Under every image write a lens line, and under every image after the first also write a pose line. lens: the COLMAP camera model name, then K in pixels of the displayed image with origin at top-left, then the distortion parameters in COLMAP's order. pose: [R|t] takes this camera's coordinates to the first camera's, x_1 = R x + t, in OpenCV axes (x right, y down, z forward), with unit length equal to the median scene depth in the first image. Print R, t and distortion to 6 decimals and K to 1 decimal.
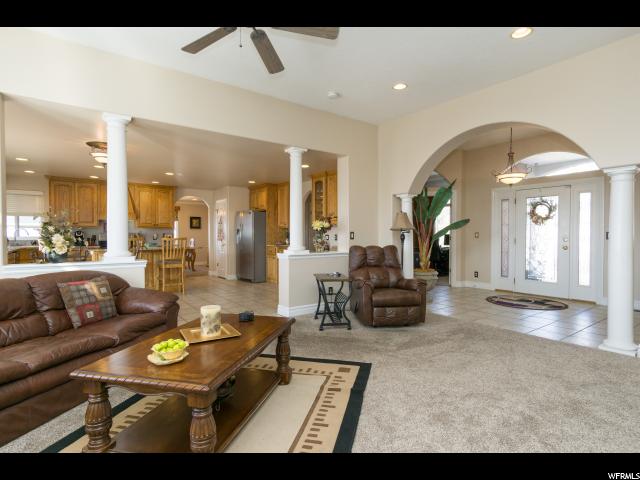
lens RADIAL K [[341.1, 0, 320.0], [0, 341.1, 240.0], [0, 0, 1]] dist [-0.000474, -0.000541]
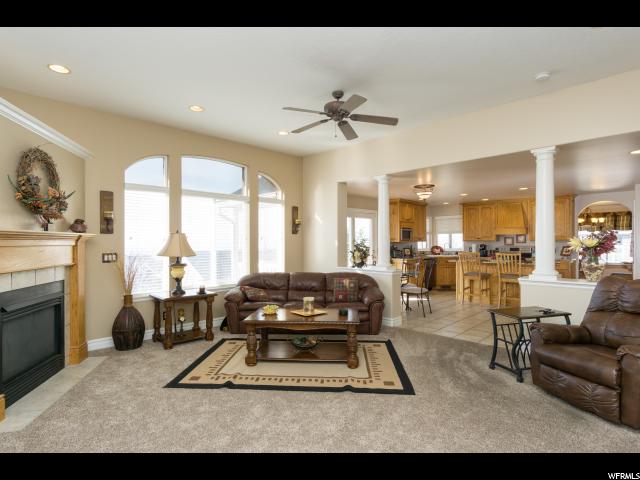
lens RADIAL K [[345.7, 0, 320.0], [0, 345.7, 240.0], [0, 0, 1]] dist [0.002474, 0.000513]
pose [[0.159408, -0.004135, -0.987204, 0.664700], [-0.012533, 0.999902, -0.006212, -0.041391], [0.987133, 0.013363, 0.159341, 0.353705]]
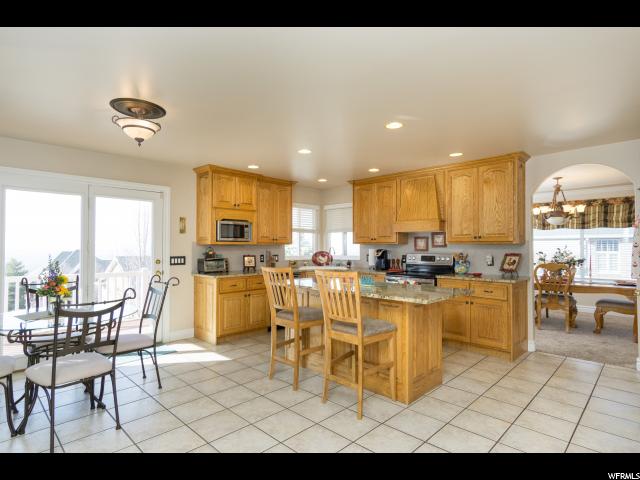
lens RADIAL K [[345.7, 0, 320.0], [0, 345.7, 240.0], [0, 0, 1]] dist [0.002474, 0.000513]
pose [[0.164626, -0.016382, -0.986220, -0.013410], [-0.016544, 0.999676, -0.019368, -0.045954], [0.986217, 0.019504, 0.164302, 1.179376]]
